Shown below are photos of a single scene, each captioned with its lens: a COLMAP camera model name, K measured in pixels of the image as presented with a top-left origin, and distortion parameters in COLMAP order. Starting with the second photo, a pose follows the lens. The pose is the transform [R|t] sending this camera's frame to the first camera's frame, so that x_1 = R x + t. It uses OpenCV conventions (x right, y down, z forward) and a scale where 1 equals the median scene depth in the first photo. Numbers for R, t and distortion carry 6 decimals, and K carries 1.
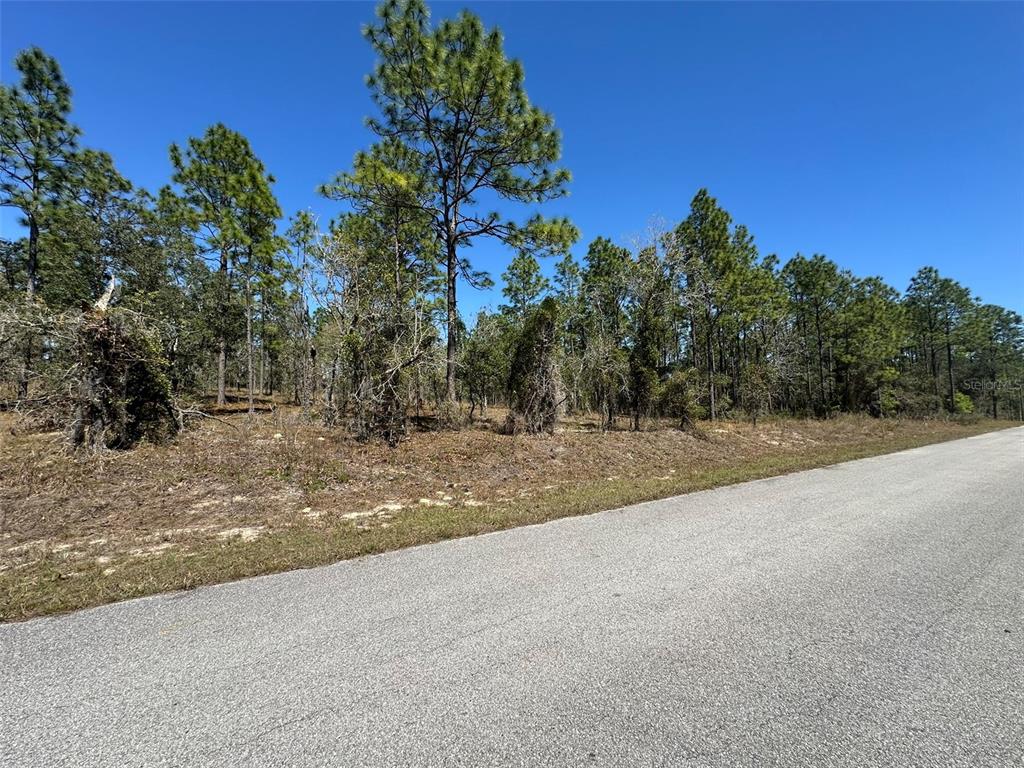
lens RADIAL K [[410.4, 0, 510.9], [0, 410.4, 385.2], [0, 0, 1]] dist [-0.004461, 0.000902]
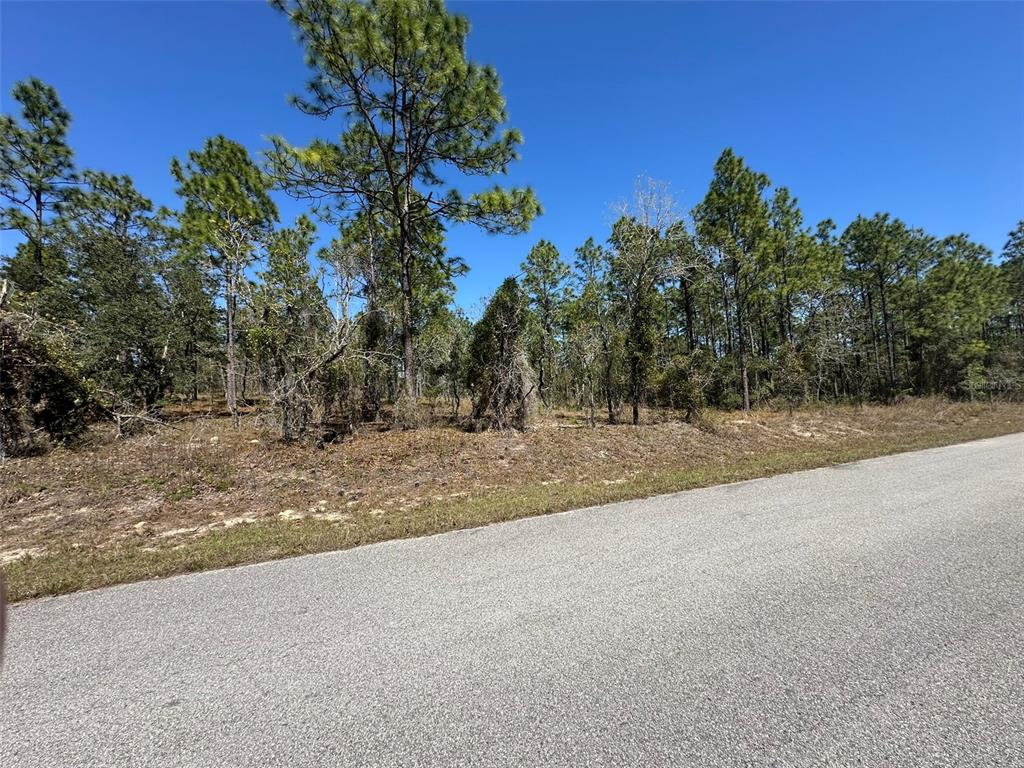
lens RADIAL K [[410.4, 0, 508.6], [0, 410.4, 385.8], [0, 0, 1]] dist [-0.004461, 0.000902]
pose [[0.990713, -0.035596, -0.131229, 0.112824], [0.037228, 0.999257, 0.010003, 0.006765], [0.130776, -0.014796, 0.991302, 0.062213]]
